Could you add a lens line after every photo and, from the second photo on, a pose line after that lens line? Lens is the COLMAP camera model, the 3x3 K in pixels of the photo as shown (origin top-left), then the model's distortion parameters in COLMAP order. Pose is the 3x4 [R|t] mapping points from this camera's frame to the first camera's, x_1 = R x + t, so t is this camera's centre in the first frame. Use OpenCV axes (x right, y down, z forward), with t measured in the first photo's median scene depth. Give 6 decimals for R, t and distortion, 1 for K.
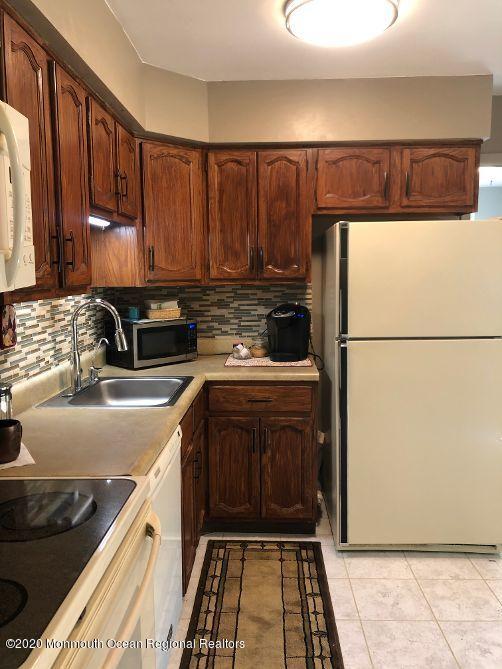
lens RADIAL K [[560.3, 0, 256.3], [0, 560.3, 334.6], [0, 0, 1]] dist [0.090596, -0.007236]
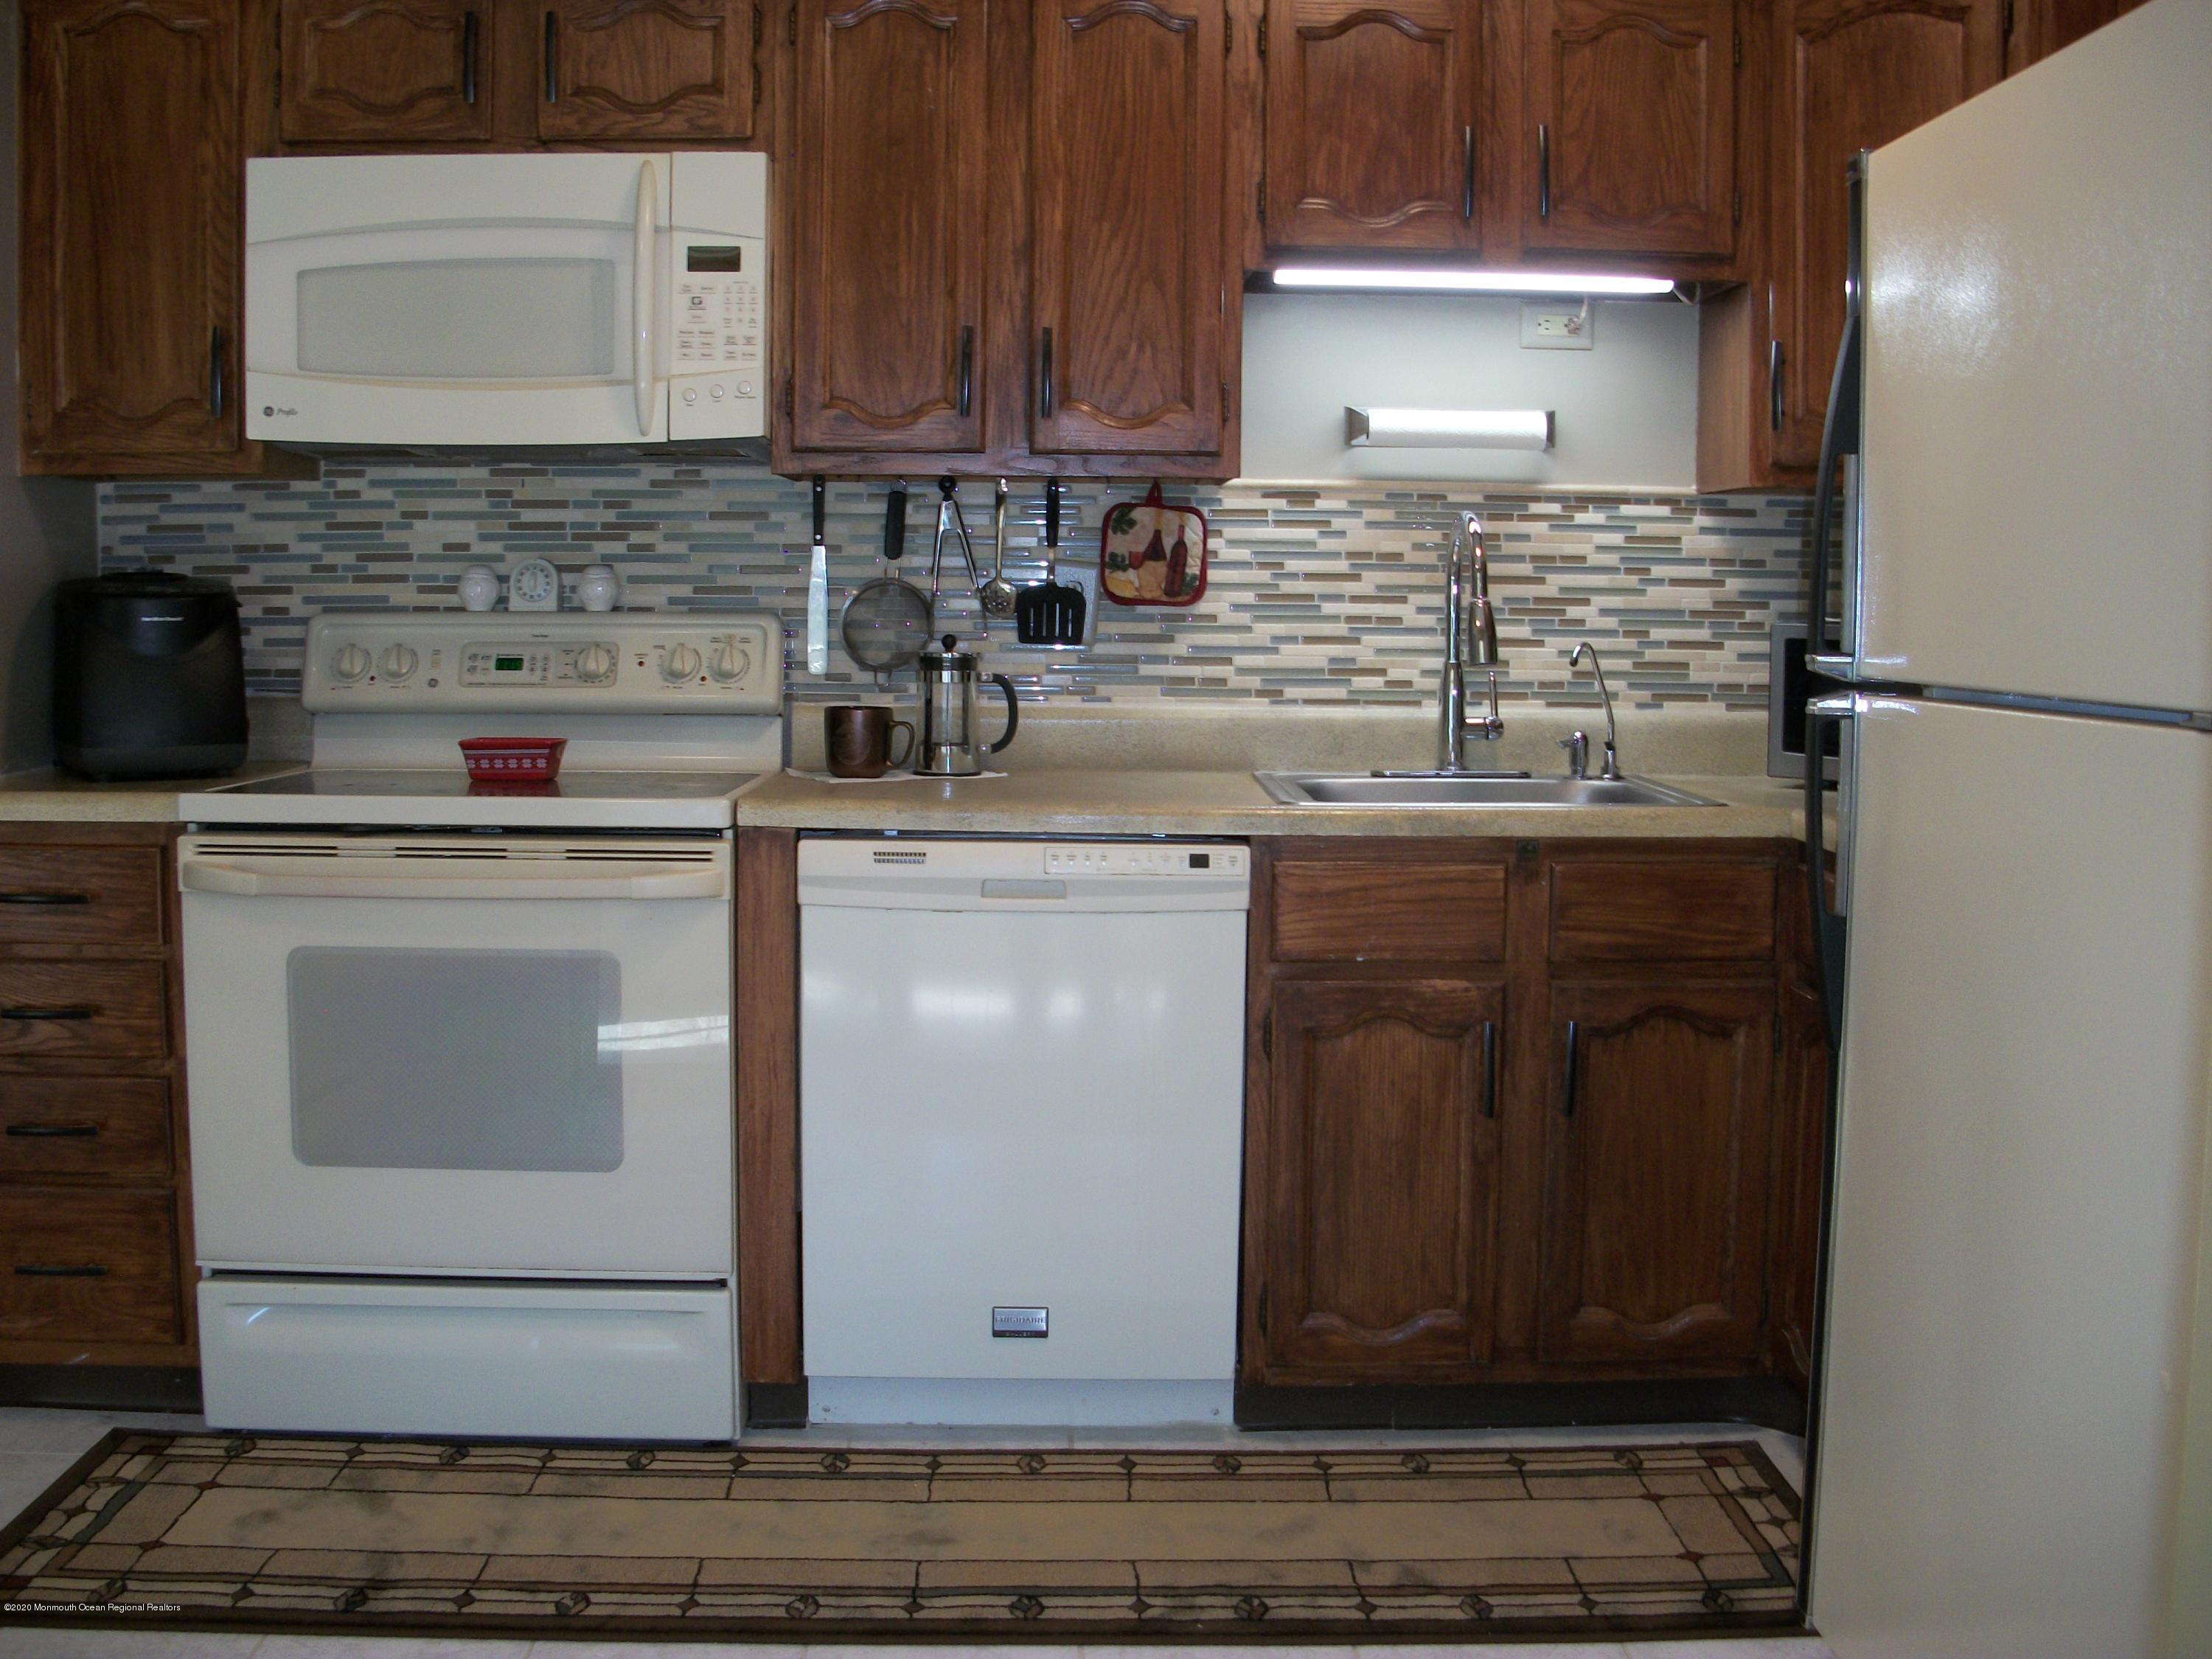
lens RADIAL K [[2319.9, 0, 1120.2], [0, 2319.9, 827.5], [0, 0, 1]] dist [-0.165107, 0.000000]
pose [[0.051861, 0.110361, -0.992538, 0.944412], [-0.126503, 0.986595, 0.103090, 0.007758], [0.990610, 0.120213, 0.065127, 0.619381]]
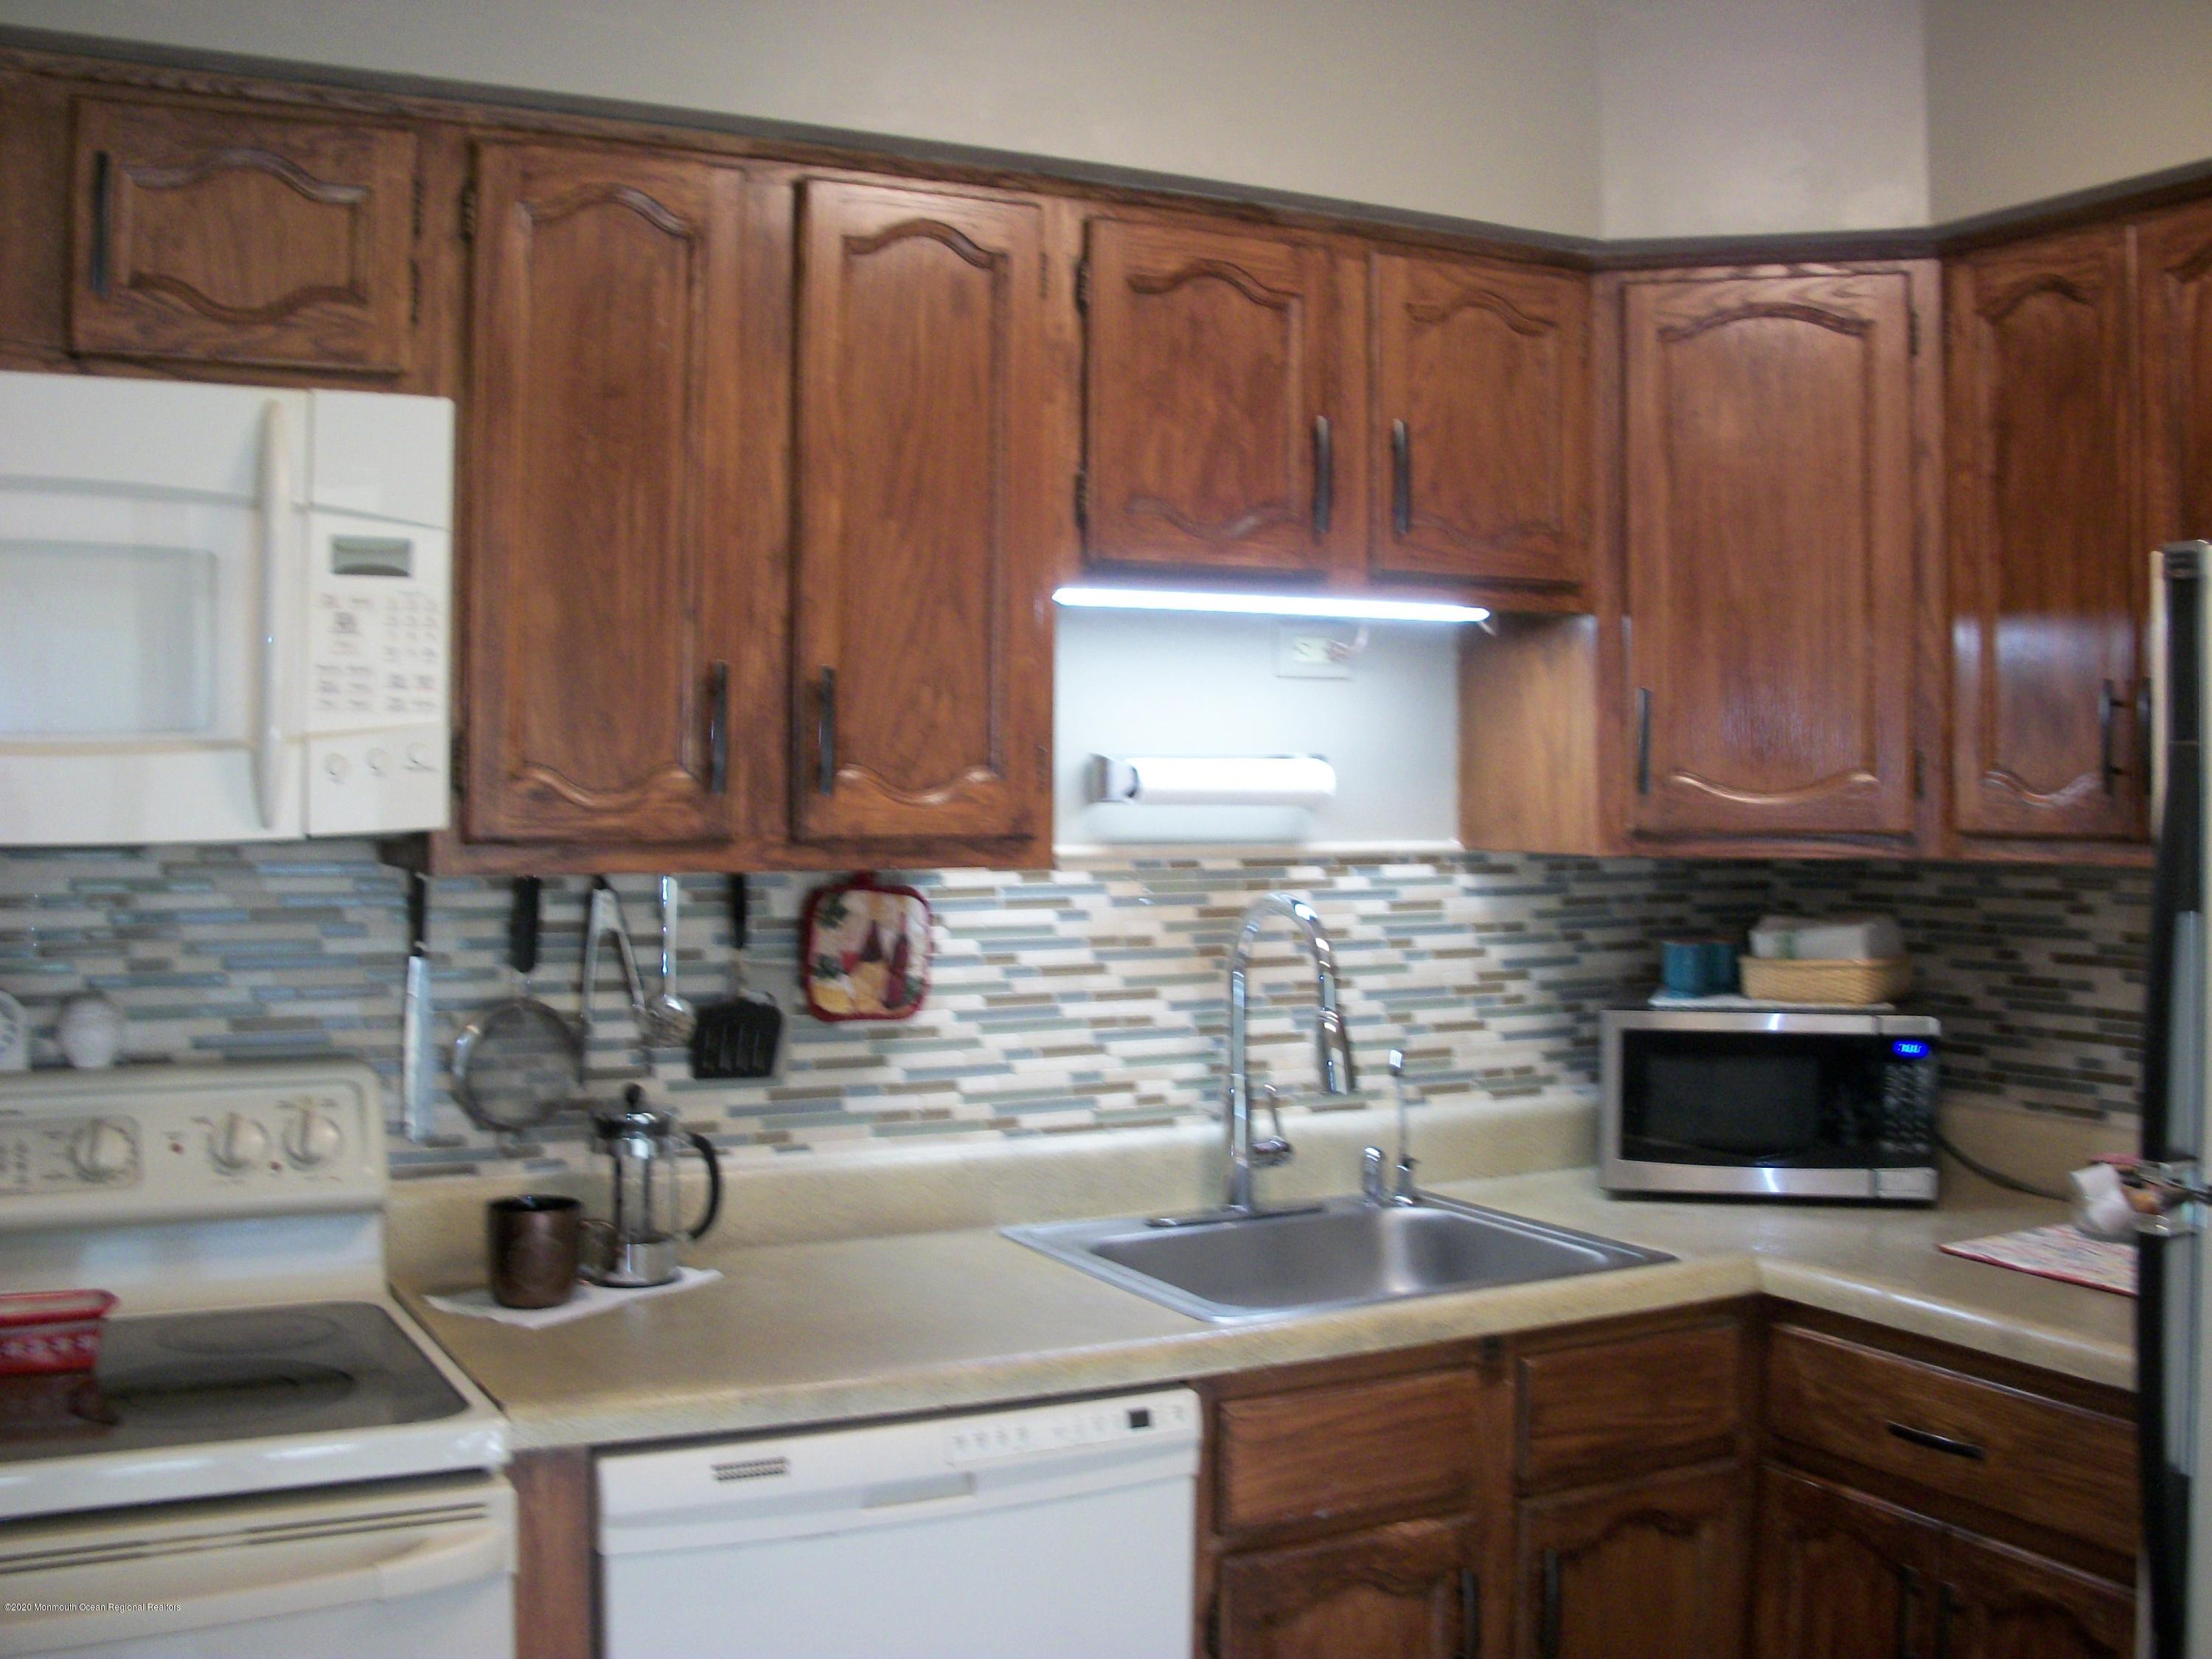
lens RADIAL K [[2319.9, 0, 1091.5], [0, 2319.9, 823.0], [0, 0, 1]] dist [-0.165107, 0.000000]
pose [[0.488216, 0.025318, -0.872356, 0.548394], [-0.108758, 0.993552, -0.032031, -0.042923], [0.865920, 0.110514, 0.487821, 0.318594]]
